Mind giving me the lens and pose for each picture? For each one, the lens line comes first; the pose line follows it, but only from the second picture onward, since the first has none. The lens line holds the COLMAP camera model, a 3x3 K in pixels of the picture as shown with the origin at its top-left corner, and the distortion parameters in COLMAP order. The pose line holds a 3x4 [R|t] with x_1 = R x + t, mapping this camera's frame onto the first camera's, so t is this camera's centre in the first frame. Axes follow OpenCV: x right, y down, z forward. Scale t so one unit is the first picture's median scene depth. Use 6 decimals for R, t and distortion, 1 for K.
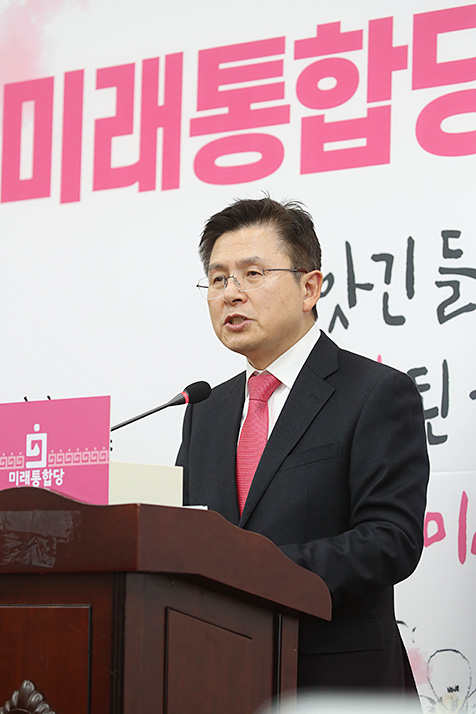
lens RADIAL K [[2936.2, 0, 233.2], [0, 2936.2, 360.3], [0, 0, 1]] dist [-0.058180, 0.000000]
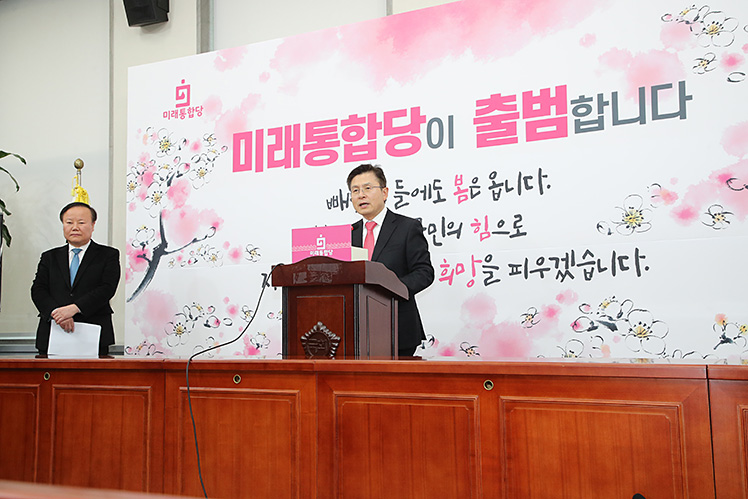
lens RADIAL K [[806.1, 0, 372.0], [0, 806.1, 253.0], [0, 0, 1]] dist [0.047537, 0.000000]
pose [[0.968743, -0.003196, 0.248045, -0.172746], [-0.000226, 0.999905, 0.013764, 0.022956], [-0.248066, -0.013389, 0.968651, 0.161594]]
